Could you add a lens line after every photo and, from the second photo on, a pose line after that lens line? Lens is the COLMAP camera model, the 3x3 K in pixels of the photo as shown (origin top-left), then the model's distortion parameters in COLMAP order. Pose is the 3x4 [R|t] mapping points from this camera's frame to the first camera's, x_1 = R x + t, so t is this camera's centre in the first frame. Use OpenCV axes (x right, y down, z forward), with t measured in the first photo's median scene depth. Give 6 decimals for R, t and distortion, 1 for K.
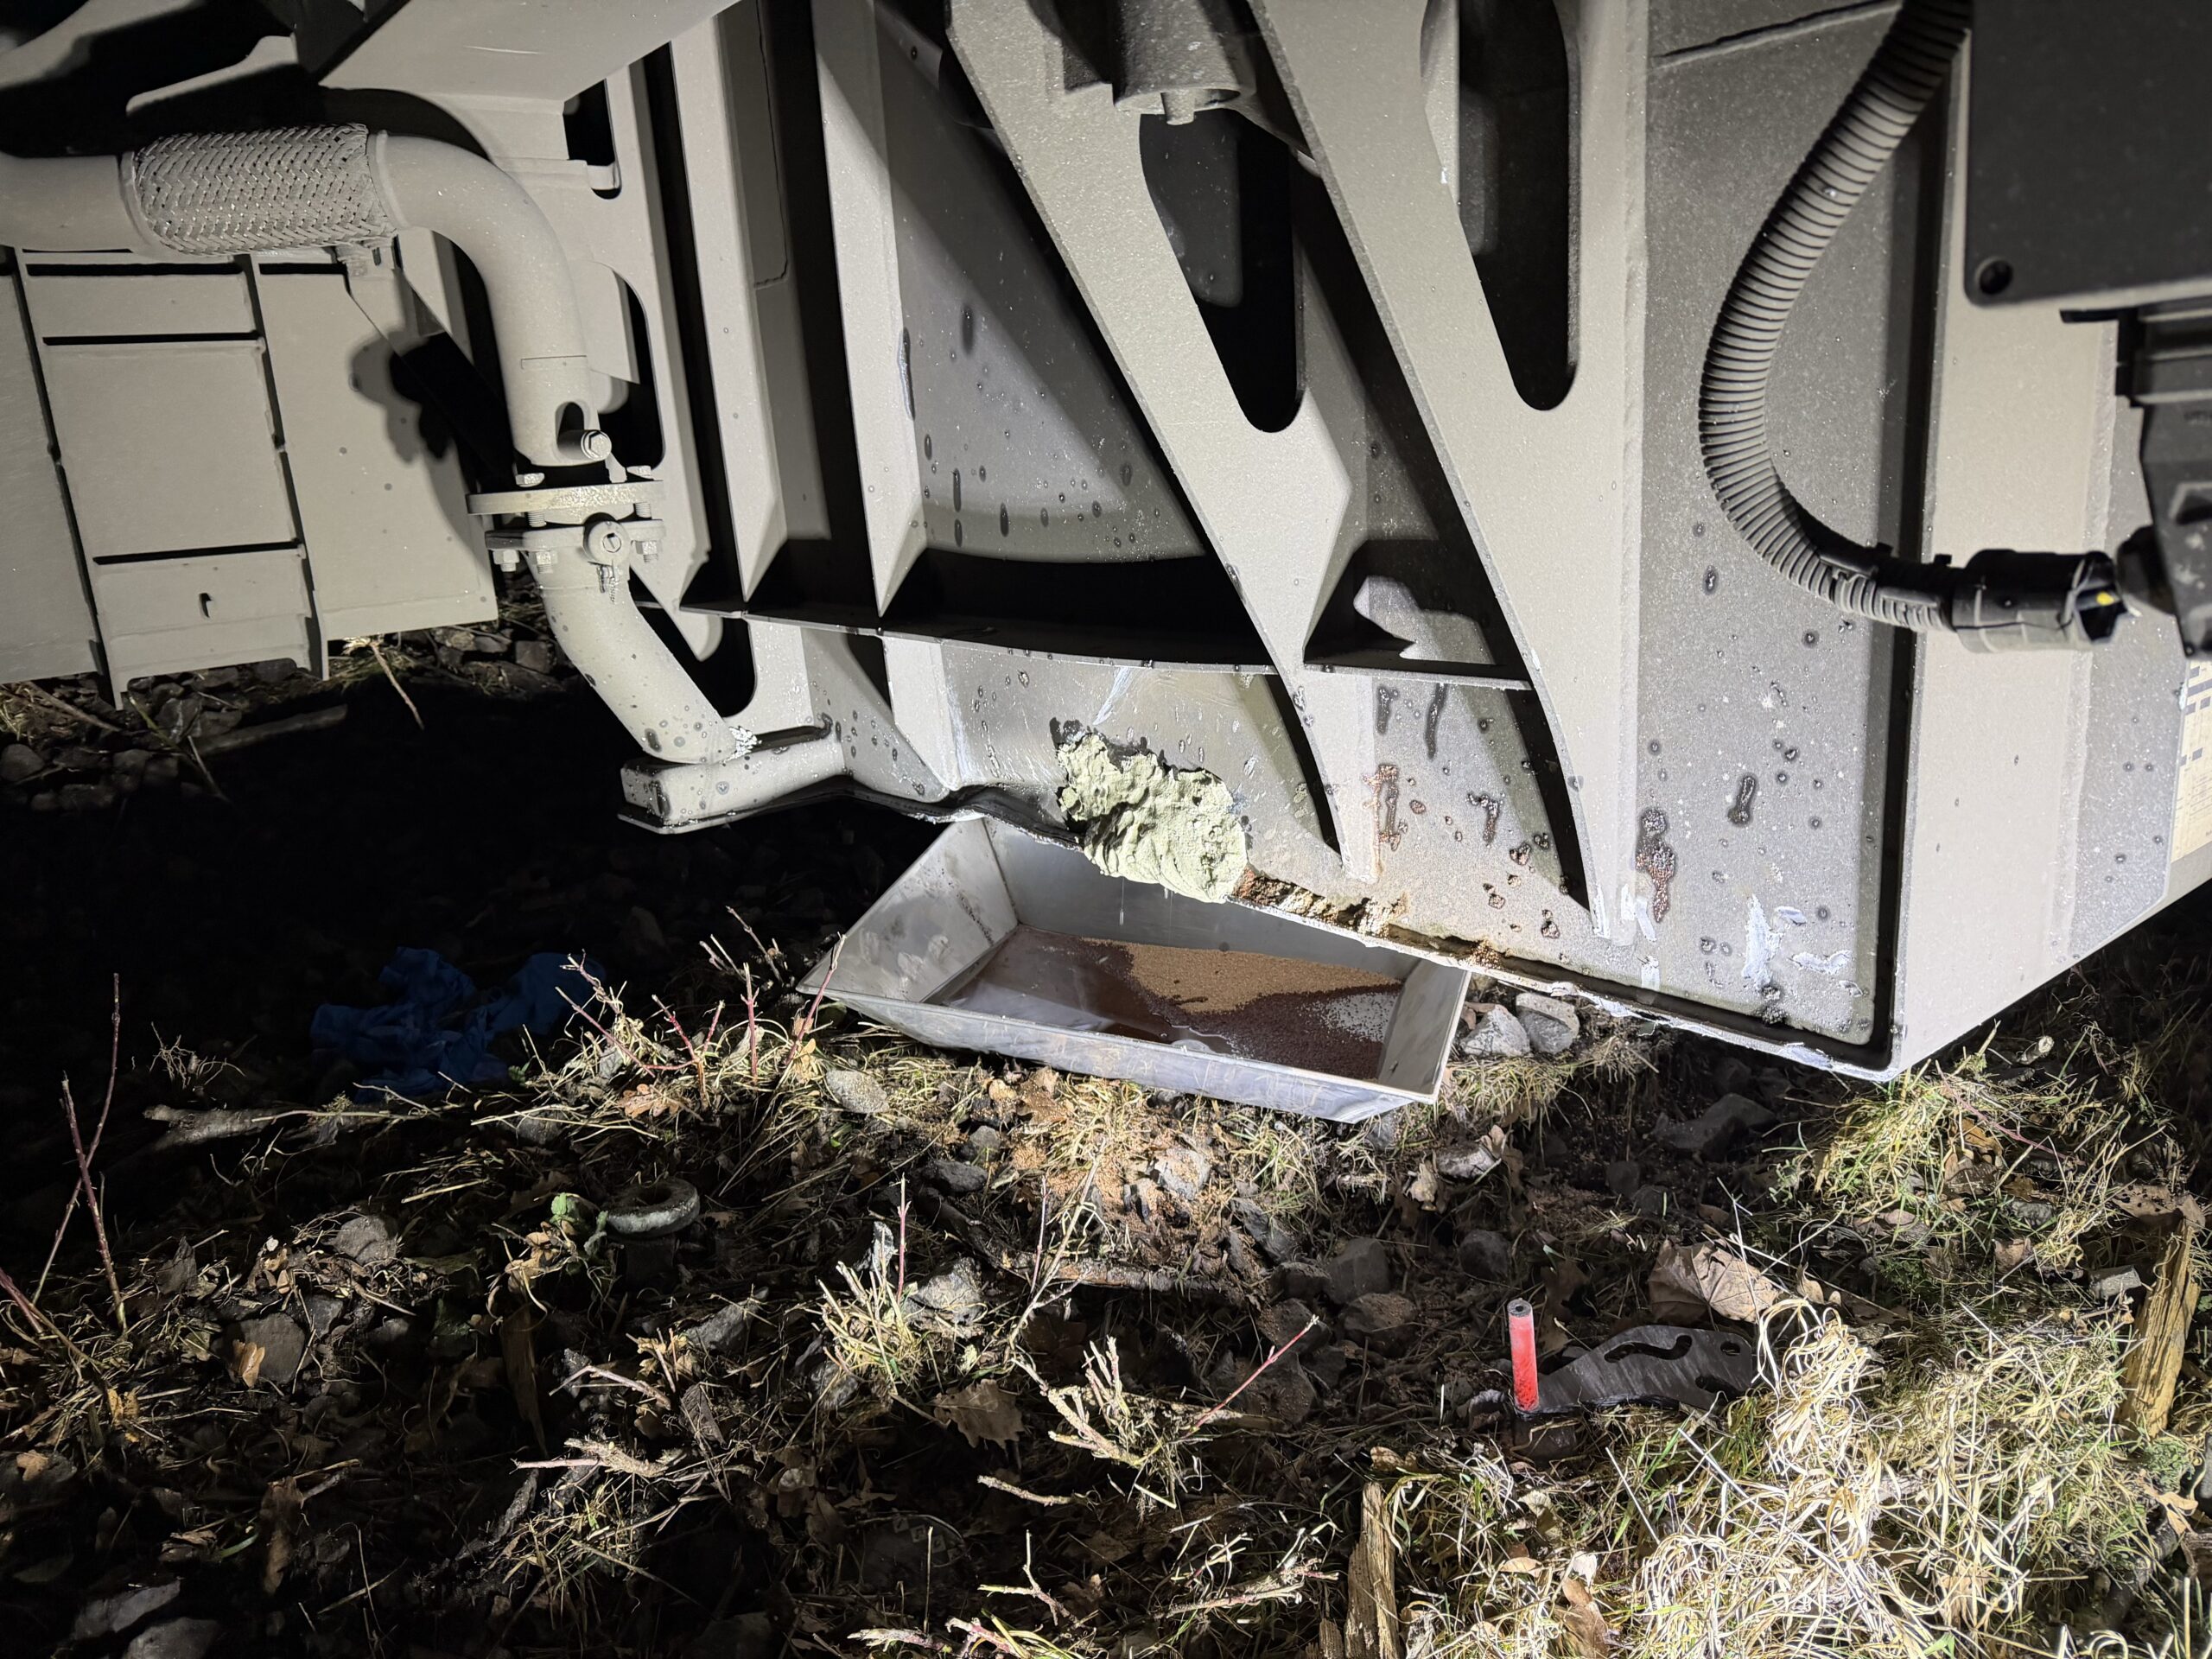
lens RADIAL K [[1594.2, 0, 1110.5], [0, 1594.2, 878.7], [0, 0, 1]] dist [-0.005080, -0.004137]
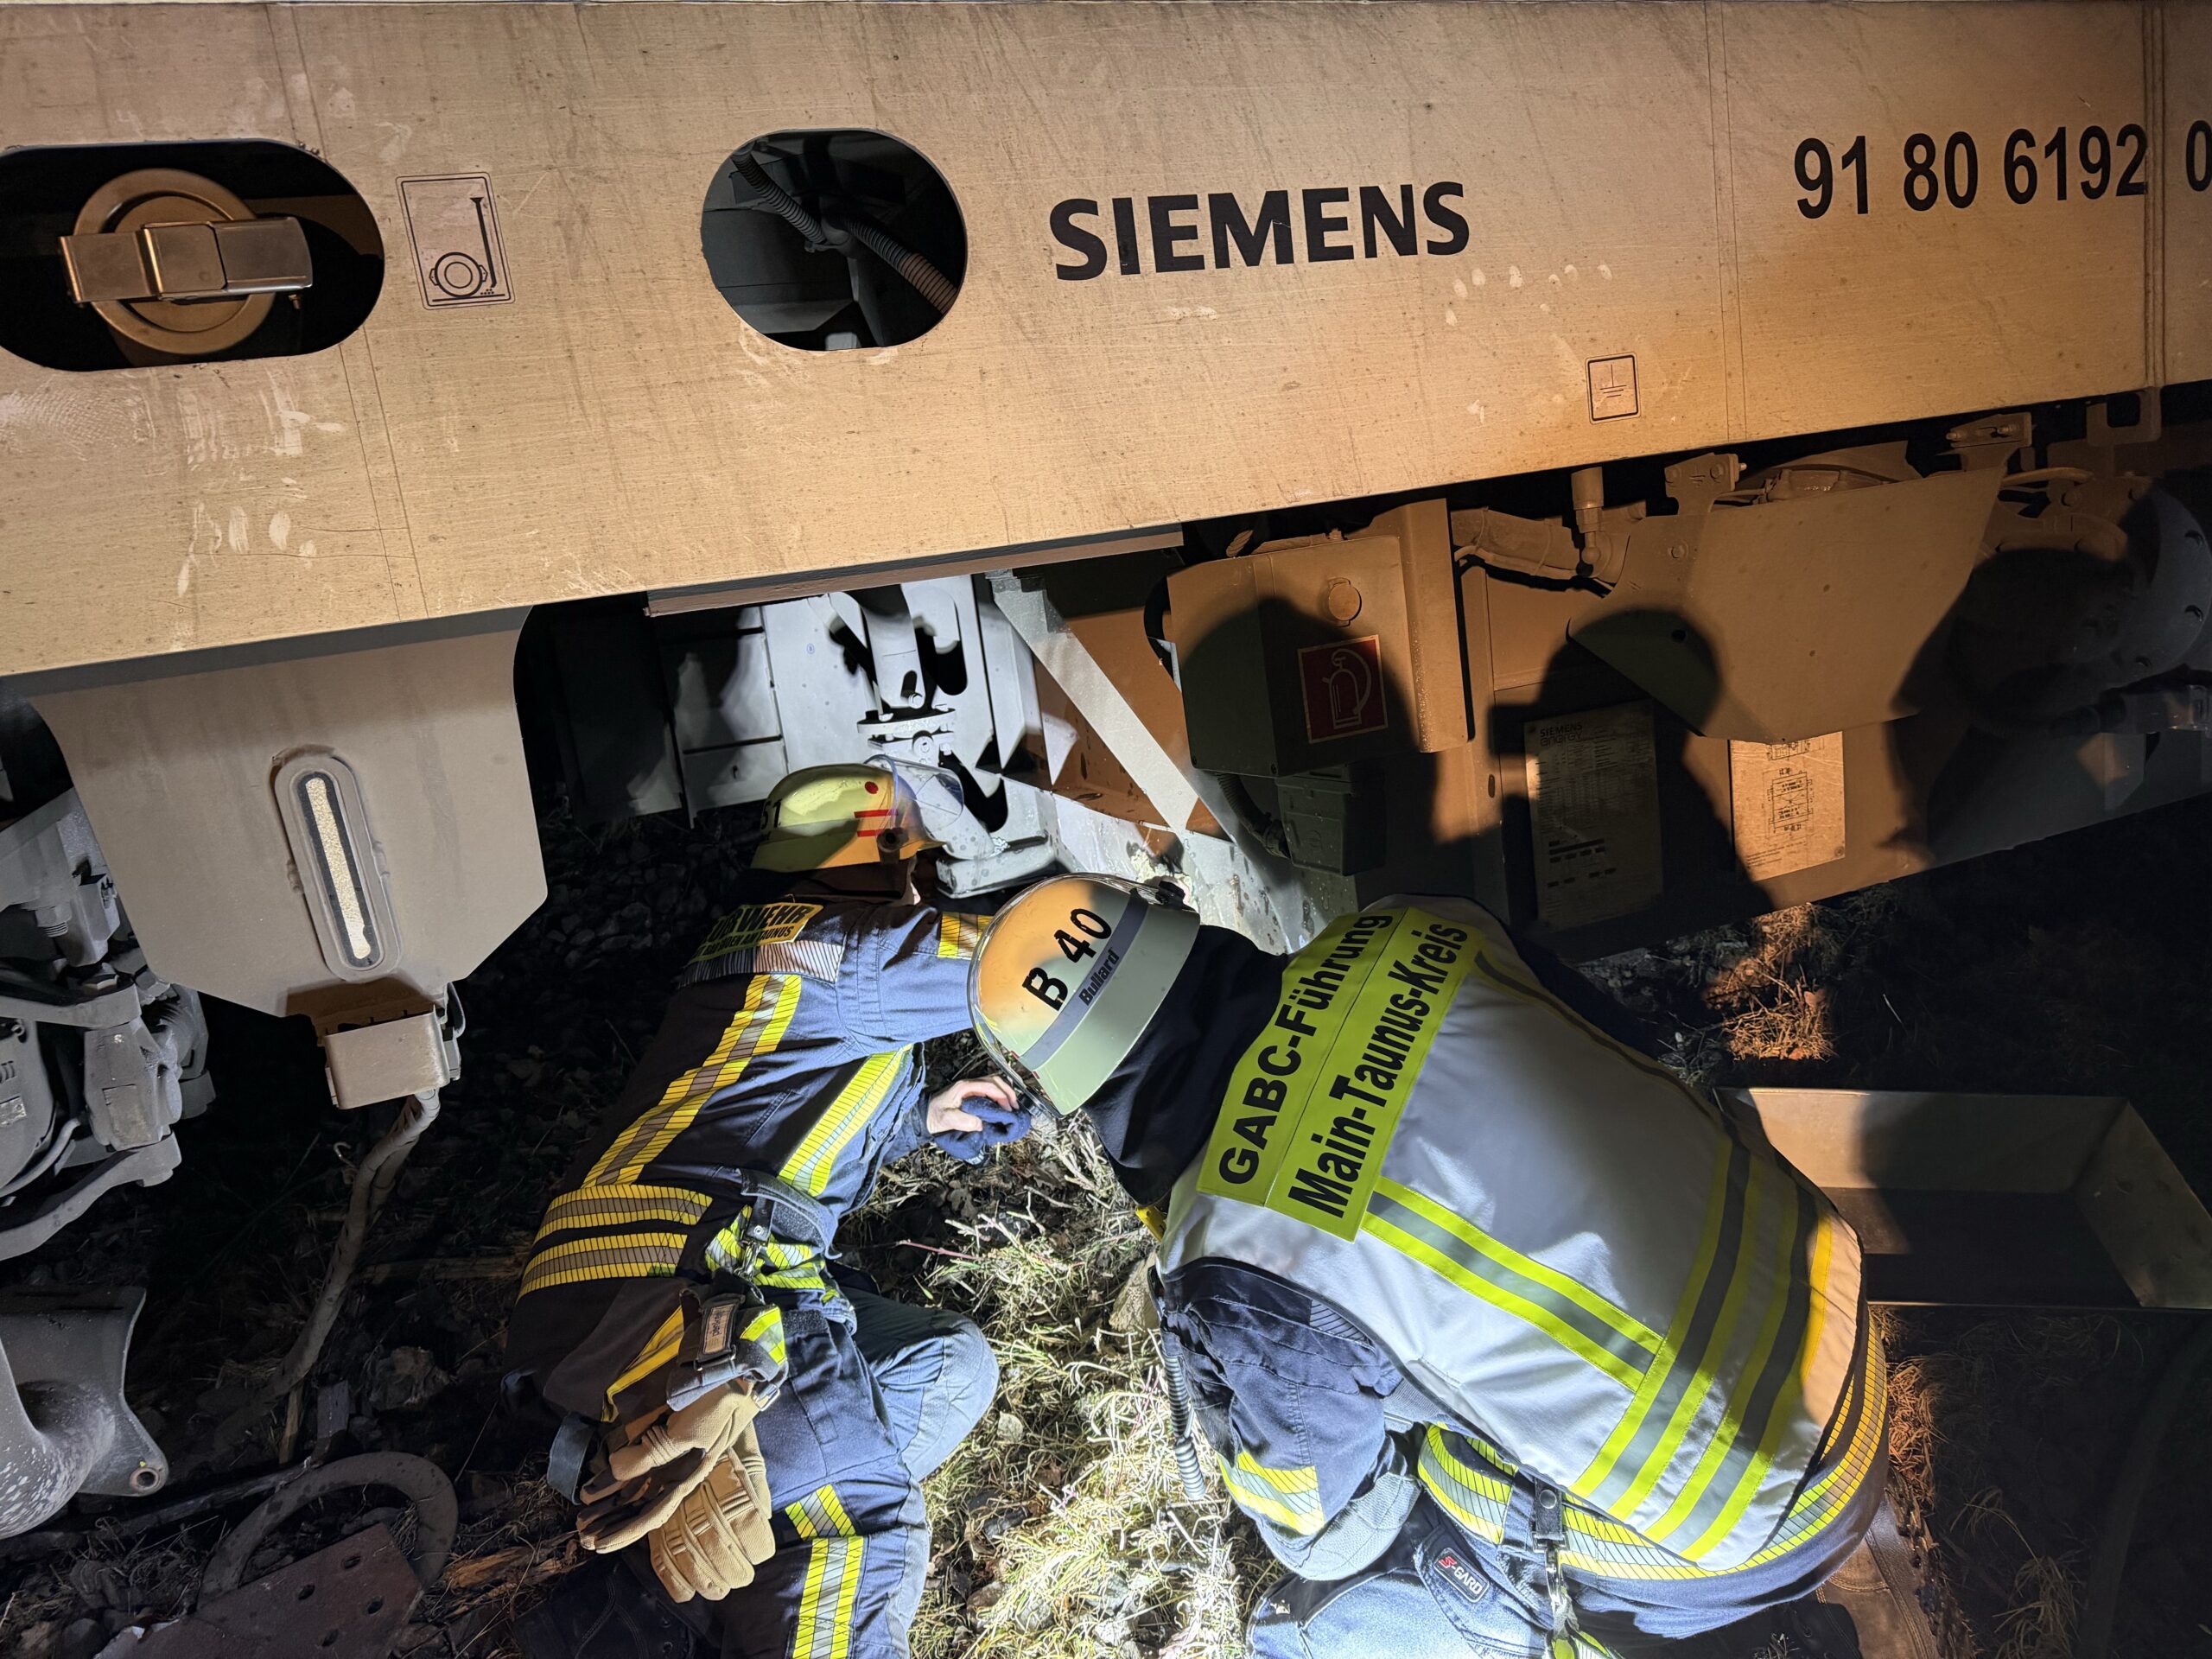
lens RADIAL K [[1556.2, 0, 1075.8], [0, 1556.2, 831.0], [0, 0, 1]] dist [0.176024, -0.351864]
pose [[0.955240, -0.002699, -0.295820, 0.394663], [-0.013383, 0.998540, -0.052324, -0.012466], [0.295529, 0.053941, 0.953810, -0.699889]]
